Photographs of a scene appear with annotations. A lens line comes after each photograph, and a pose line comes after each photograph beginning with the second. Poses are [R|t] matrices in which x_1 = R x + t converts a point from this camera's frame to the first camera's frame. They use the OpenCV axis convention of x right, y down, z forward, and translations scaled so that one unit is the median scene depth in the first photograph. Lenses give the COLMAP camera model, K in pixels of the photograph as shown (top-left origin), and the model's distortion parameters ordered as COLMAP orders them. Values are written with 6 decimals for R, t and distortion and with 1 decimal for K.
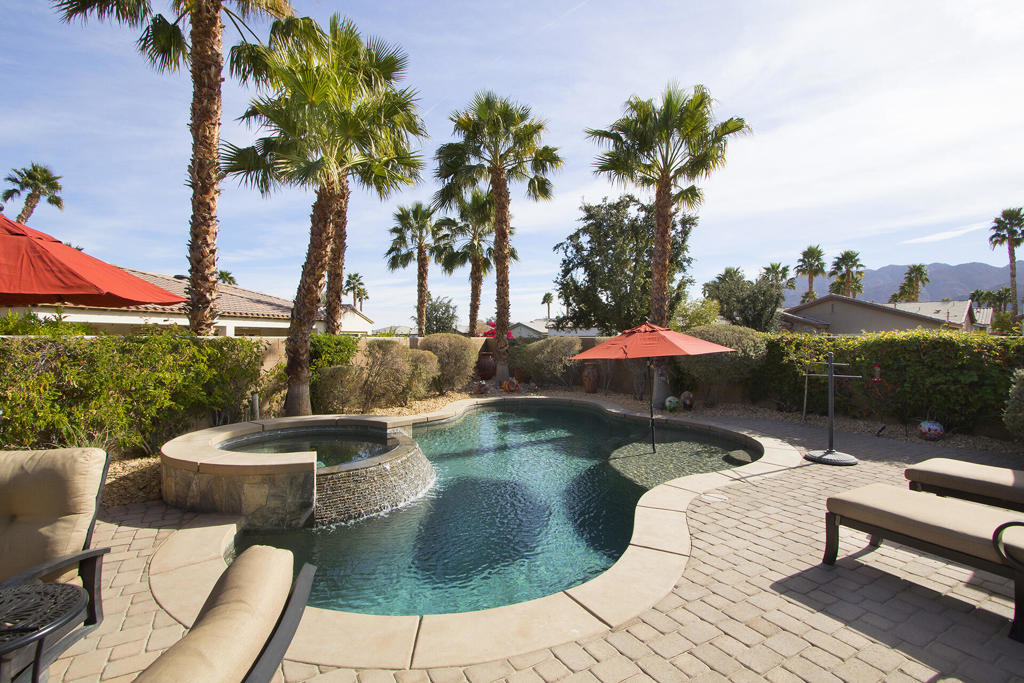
lens RADIAL K [[482.3, 0, 510.9], [0, 482.3, 340.3], [0, 0, 1]] dist [-0.010476, 0.001084]
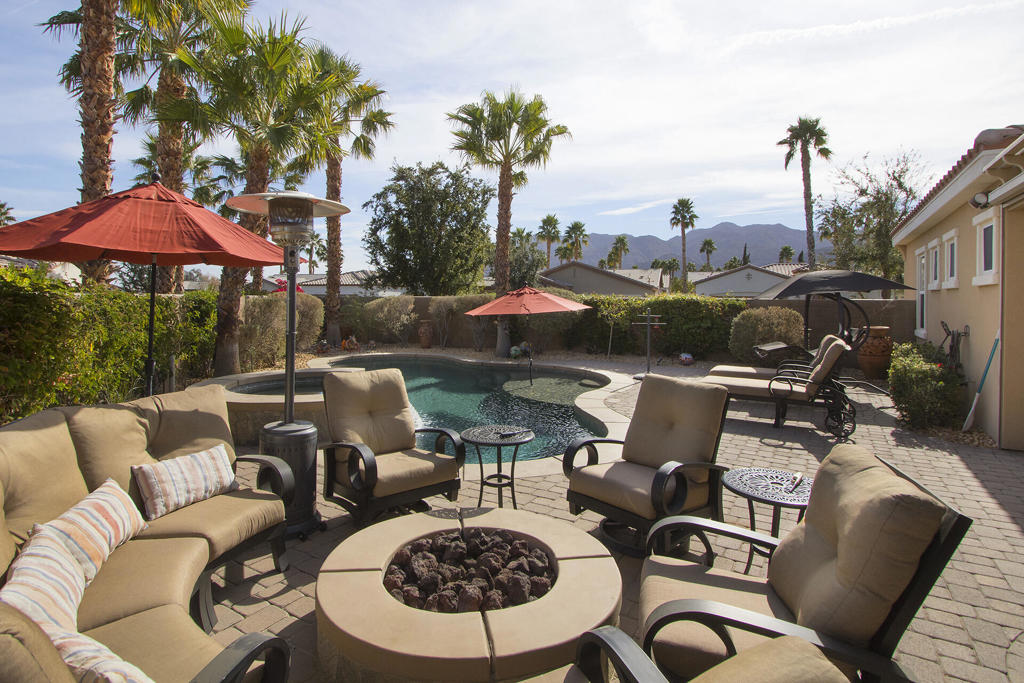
lens RADIAL K [[536.7, 0, 490.3], [0, 536.7, 306.0], [0, 0, 1]] dist [-0.012357, 0.002298]
pose [[0.884965, -0.001747, 0.465654, -0.361756], [-0.003967, 0.999928, 0.011292, 0.000520], [-0.465640, -0.011840, 0.884895, -0.171946]]
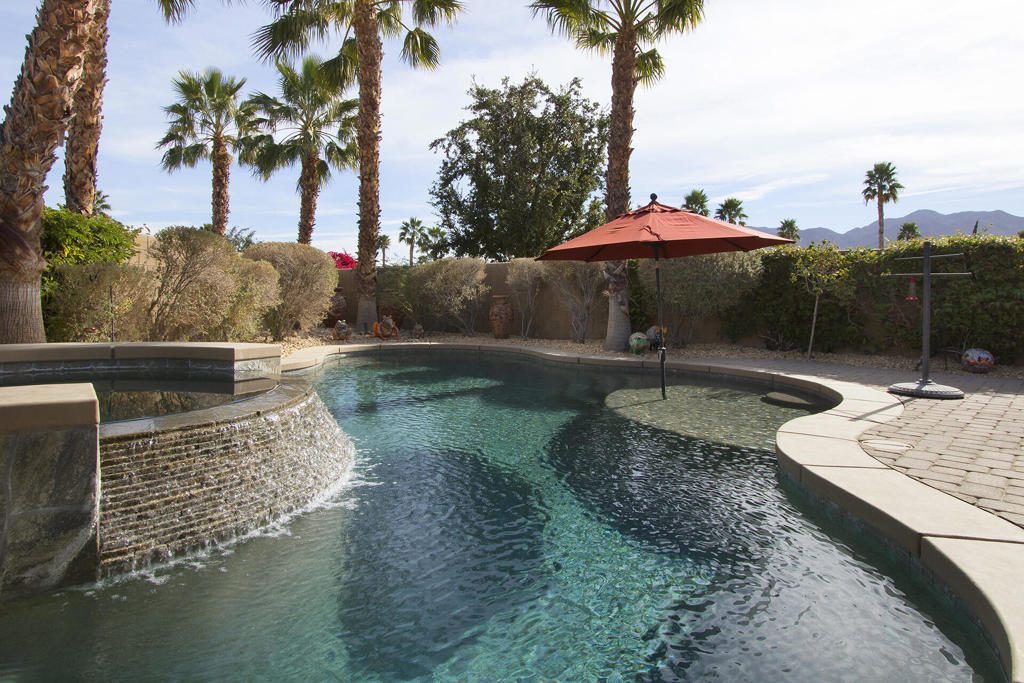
lens RADIAL K [[603.1, 0, 509.3], [0, 603.1, 307.7], [0, 0, 1]] dist [-0.011494, 0.004689]
pose [[0.956240, 0.010316, 0.292402, -0.109395], [-0.012936, 0.999892, 0.007026, 0.078750], [-0.292298, -0.010501, 0.956270, 0.214089]]
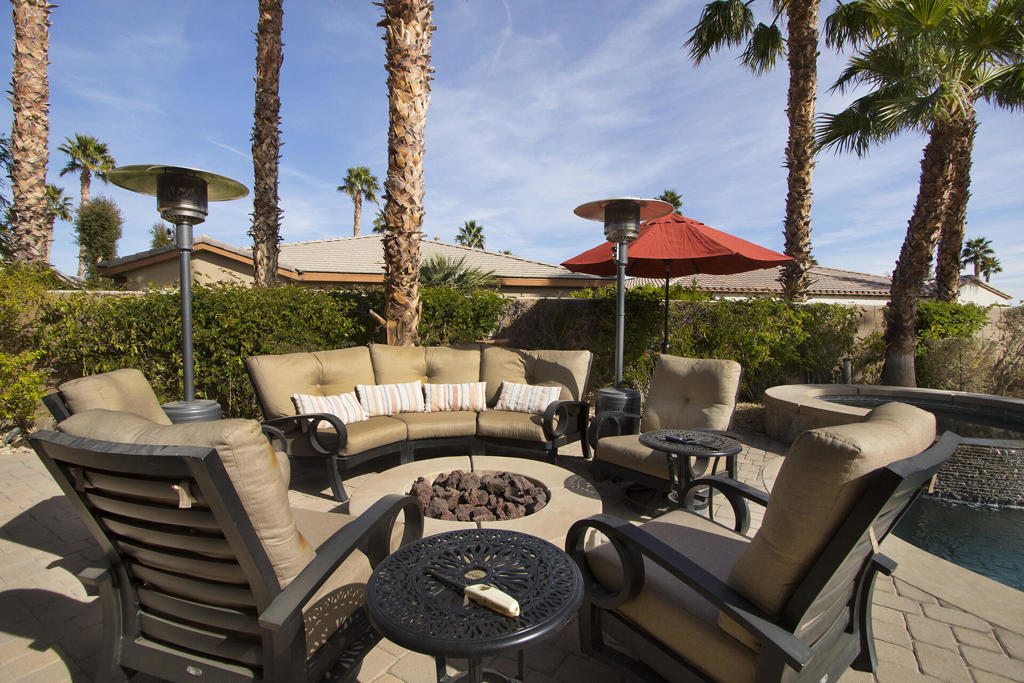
lens RADIAL K [[482.3, 0, 513.3], [0, 482.3, 335.3], [0, 0, 1]] dist [-0.010476, 0.001084]
pose [[0.470715, 0.025477, -0.881917, 0.006462], [-0.011188, 0.999675, 0.022908, 0.033337], [0.882214, -0.000916, 0.470848, -0.046407]]
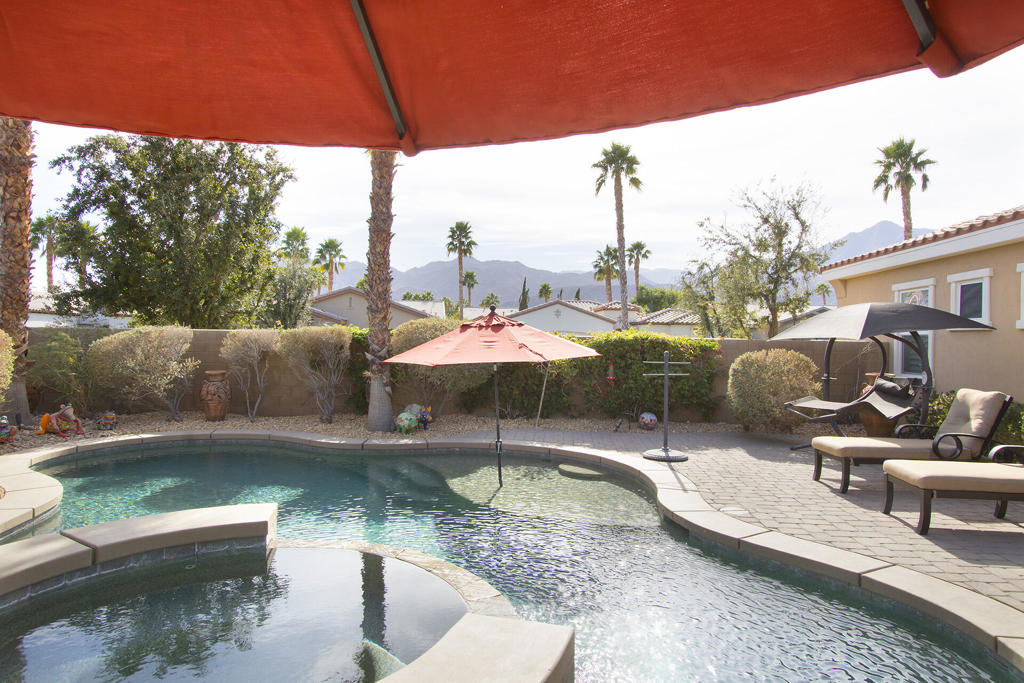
lens RADIAL K [[630.8, 0, 509.8], [0, 630.8, 341.7], [0, 0, 1]] dist [-0.003474, 0.002392]
pose [[0.562187, 0.007077, 0.826980, -0.390430], [-0.012727, 0.999919, 0.000095, 0.005752], [-0.826912, -0.010578, 0.562232, 0.332090]]
